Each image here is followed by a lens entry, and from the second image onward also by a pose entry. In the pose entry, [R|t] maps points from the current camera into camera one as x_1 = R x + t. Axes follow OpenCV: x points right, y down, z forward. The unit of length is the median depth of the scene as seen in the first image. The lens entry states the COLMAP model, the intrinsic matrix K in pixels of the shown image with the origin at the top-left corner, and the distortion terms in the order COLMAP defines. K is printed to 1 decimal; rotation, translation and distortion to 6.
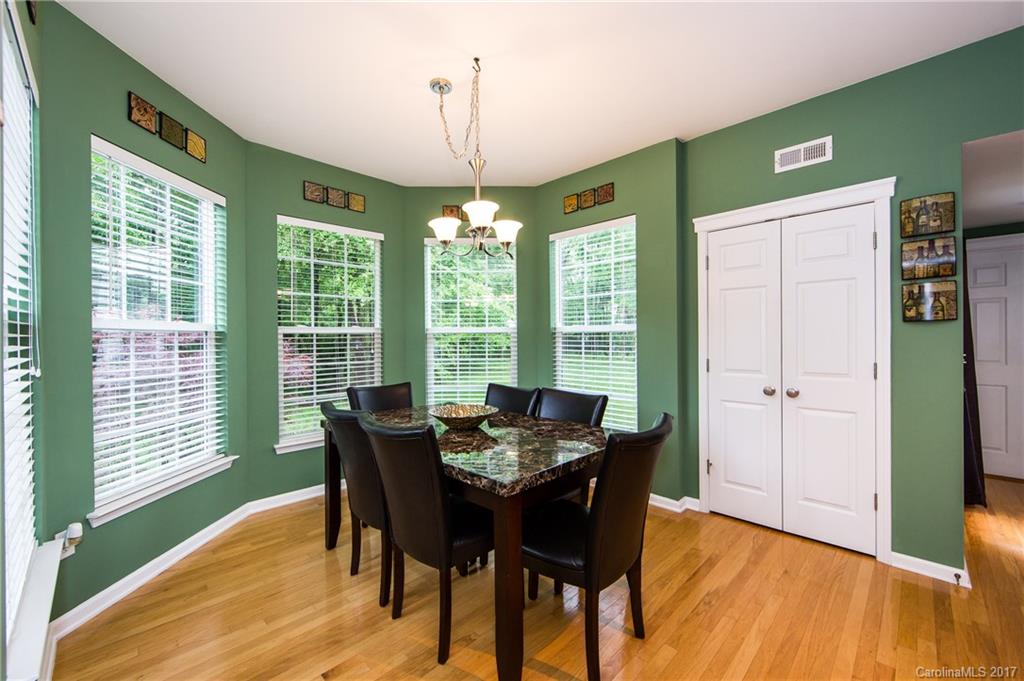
lens RADIAL K [[414.9, 0, 516.0], [0, 414.9, 338.6], [0, 0, 1]] dist [0.019396, -0.000013]
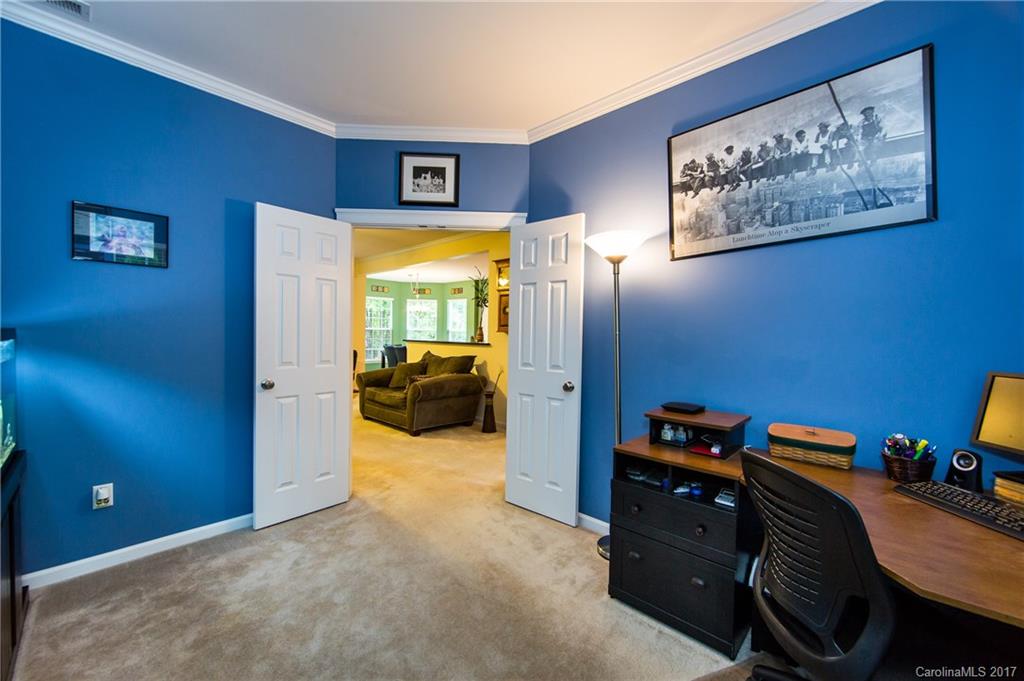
lens RADIAL K [[399.7, 0, 513.9], [0, 399.7, 341.4], [0, 0, 1]] dist [-0.000128, 0.000053]
pose [[0.999311, 0.024825, 0.027601, 0.685418], [-0.025380, 0.999479, 0.019955, -0.011504], [-0.027091, -0.020641, 0.999420, -2.743380]]
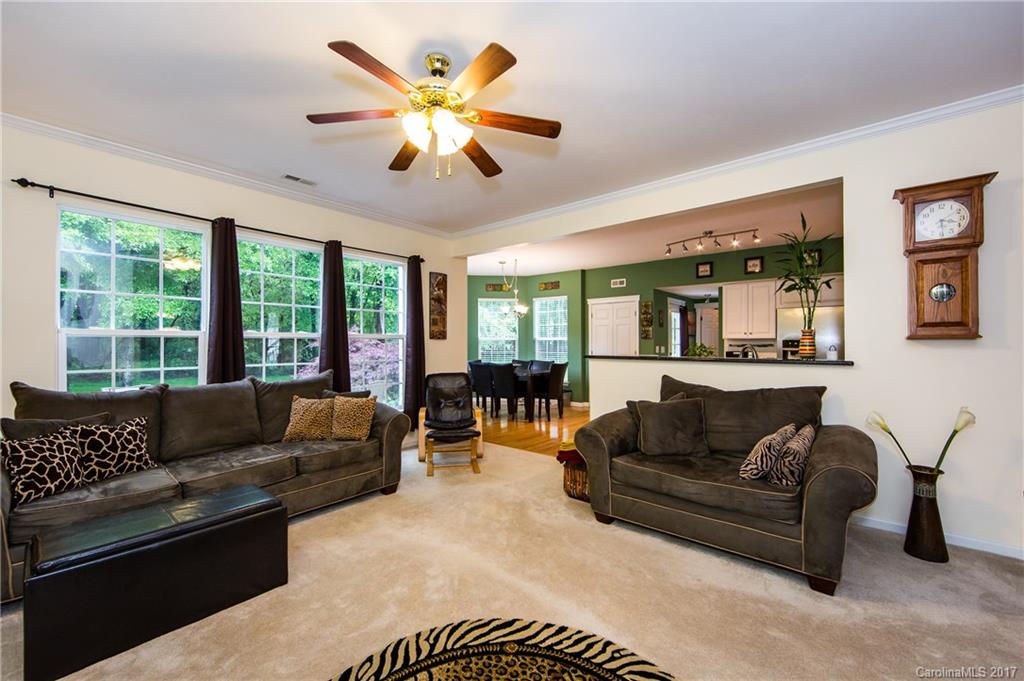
lens RADIAL K [[410.2, 0, 509.8], [0, 410.2, 340.2], [0, 0, 1]] dist [-0.001879, -0.000184]
pose [[0.997605, 0.003808, 0.069062, -0.278661], [-0.003492, 0.999983, -0.004697, -0.004470], [-0.069079, 0.004445, 0.997601, -1.735693]]
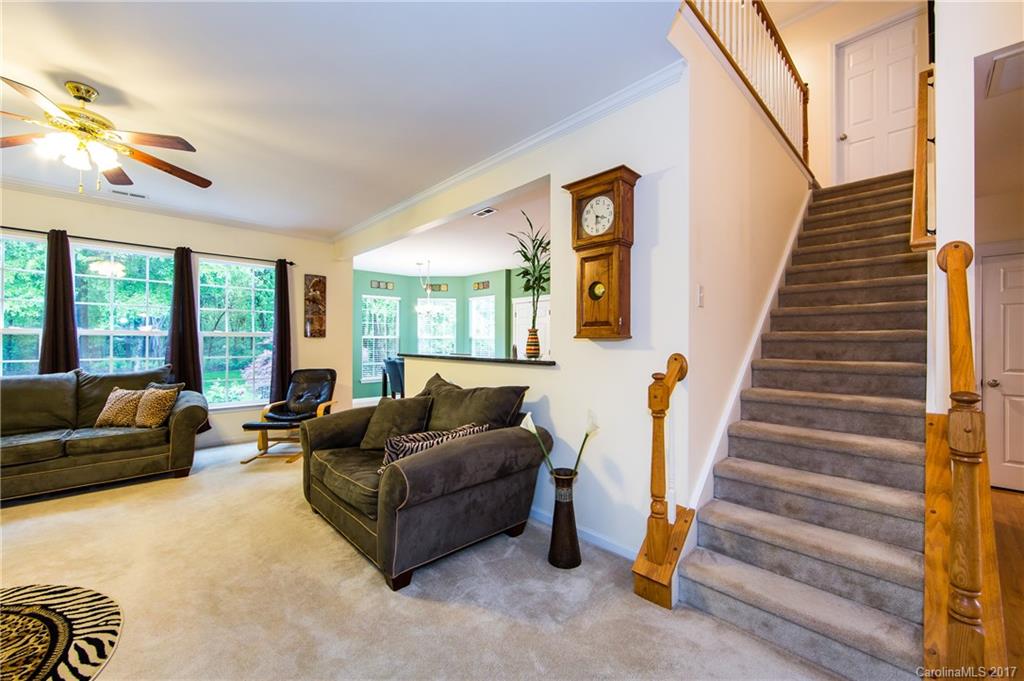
lens RADIAL K [[402.5, 0, 512.0], [0, 402.5, 340.5], [0, 0, 1]] dist [-0.006672, -0.000159]
pose [[0.999397, 0.008776, -0.033605, 0.550334], [-0.008767, 0.999961, 0.000421, -0.010298], [0.033607, -0.000126, 0.999435, -1.765283]]
